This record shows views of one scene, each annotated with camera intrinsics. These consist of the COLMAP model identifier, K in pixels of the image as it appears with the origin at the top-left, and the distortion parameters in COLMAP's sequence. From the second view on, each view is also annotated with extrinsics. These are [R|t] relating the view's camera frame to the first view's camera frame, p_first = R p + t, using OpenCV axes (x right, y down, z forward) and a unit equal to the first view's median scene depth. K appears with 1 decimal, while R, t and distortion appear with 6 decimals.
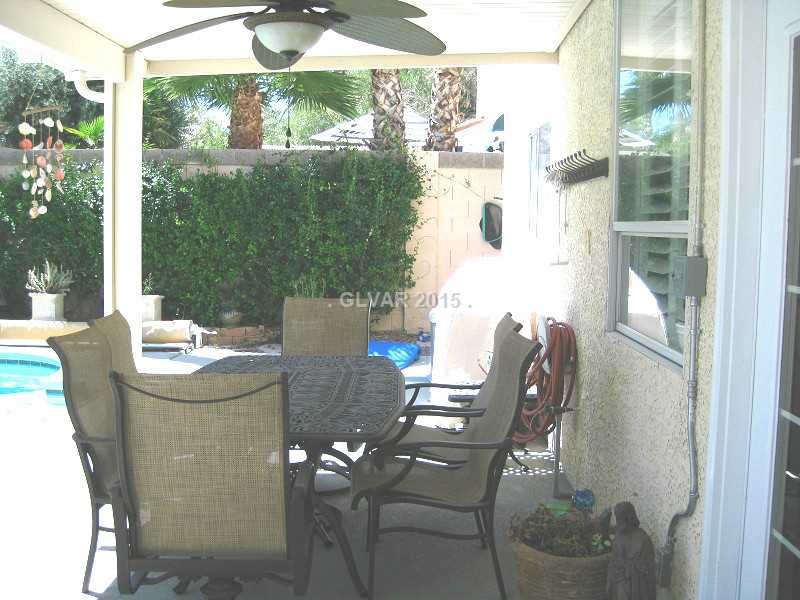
lens RADIAL K [[872.2, 0, 400.0], [0, 872.2, 300.0], [0, 0, 1]] dist [-0.185676, 0.150423]
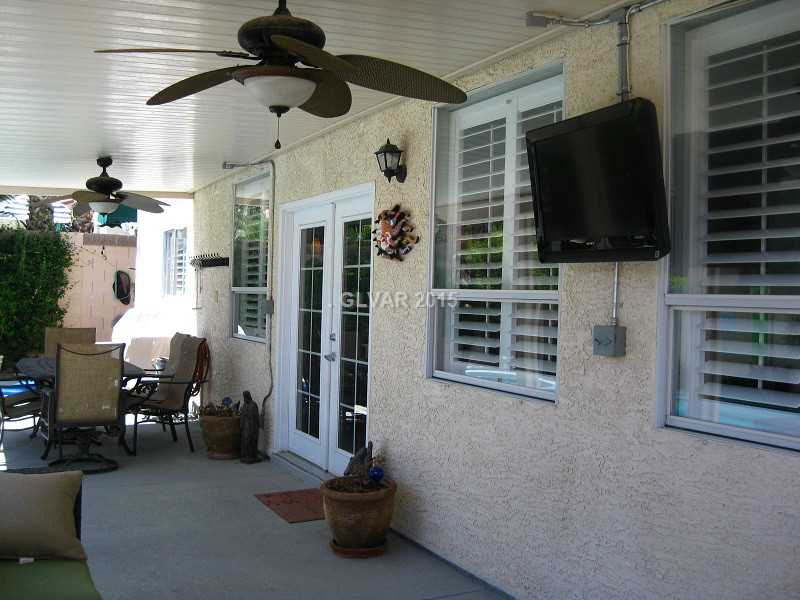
lens RADIAL K [[872.2, 0, 400.0], [0, 872.2, 300.0], [0, 0, 1]] dist [-0.185676, 0.150423]
pose [[0.881912, 0.006165, 0.471373, -0.308825], [0.027444, 0.997547, -0.064392, 0.071615], [-0.470614, 0.069724, 0.879580, -0.851074]]
